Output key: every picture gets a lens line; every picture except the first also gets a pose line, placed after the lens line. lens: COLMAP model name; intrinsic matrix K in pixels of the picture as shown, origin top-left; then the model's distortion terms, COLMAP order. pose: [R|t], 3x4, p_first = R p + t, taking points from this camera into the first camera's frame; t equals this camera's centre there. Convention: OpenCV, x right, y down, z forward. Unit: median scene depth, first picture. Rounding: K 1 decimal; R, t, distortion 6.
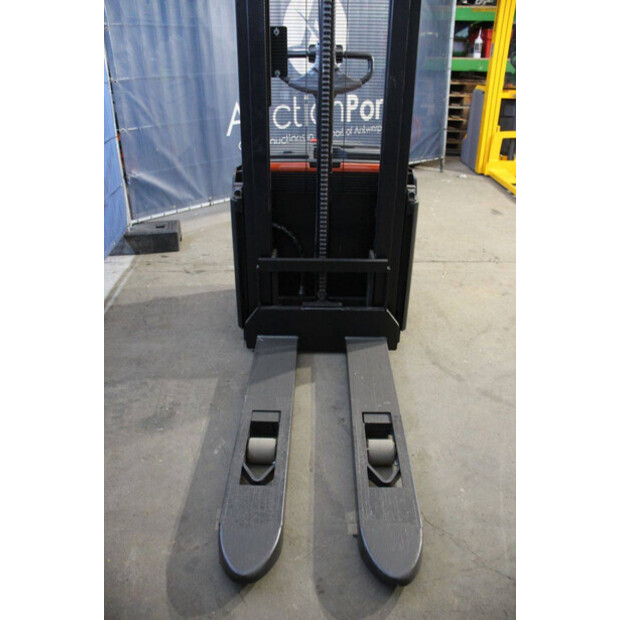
lens RADIAL K [[514.5, 0, 309.6], [0, 514.5, 297.1], [0, 0, 1]] dist [-0.167122, 0.145511]
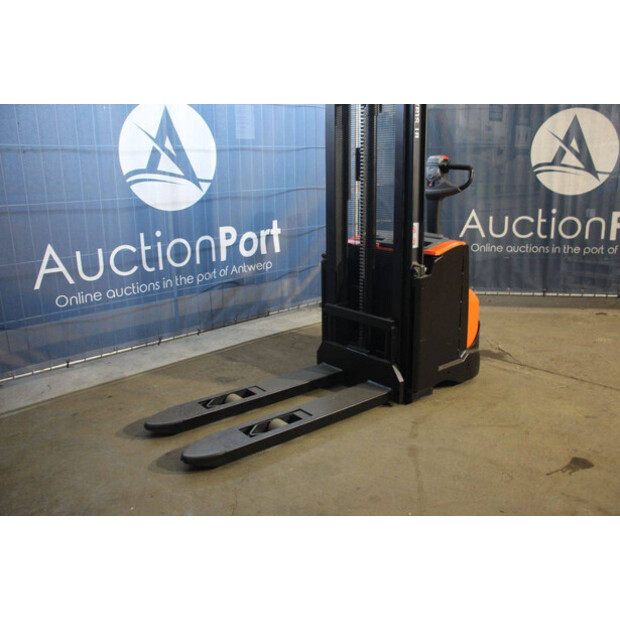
lens RADIAL K [[553.0, 0, 309.9], [0, 553.0, 291.8], [0, 0, 1]] dist [-0.099976, -0.000974]
pose [[0.645790, 0.151447, -0.748344, 0.974472], [-0.331025, 0.938759, -0.095678, 0.053632], [0.688024, 0.309508, 0.656374, -0.034588]]
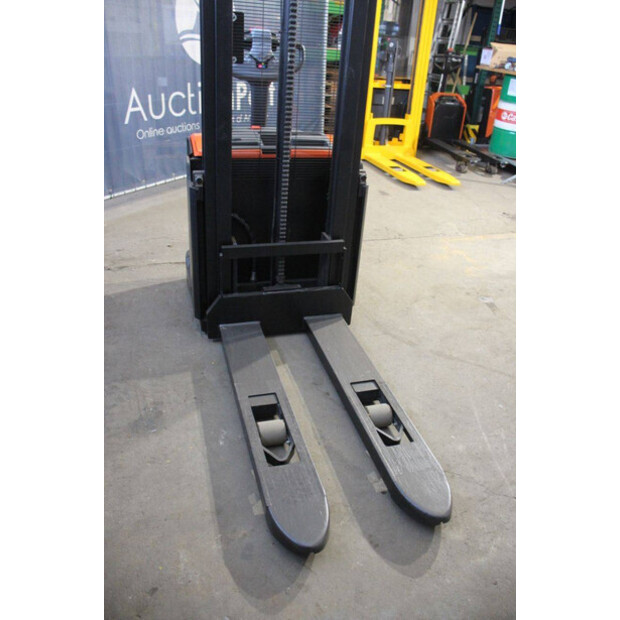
lens RADIAL K [[510.4, 0, 311.9], [0, 510.4, 300.7], [0, 0, 1]] dist [-0.174976, 0.157338]
pose [[0.951291, -0.092625, 0.294051, -0.224314], [0.083261, 0.995546, 0.044233, -0.000035], [-0.296838, -0.017596, 0.954766, 0.009161]]
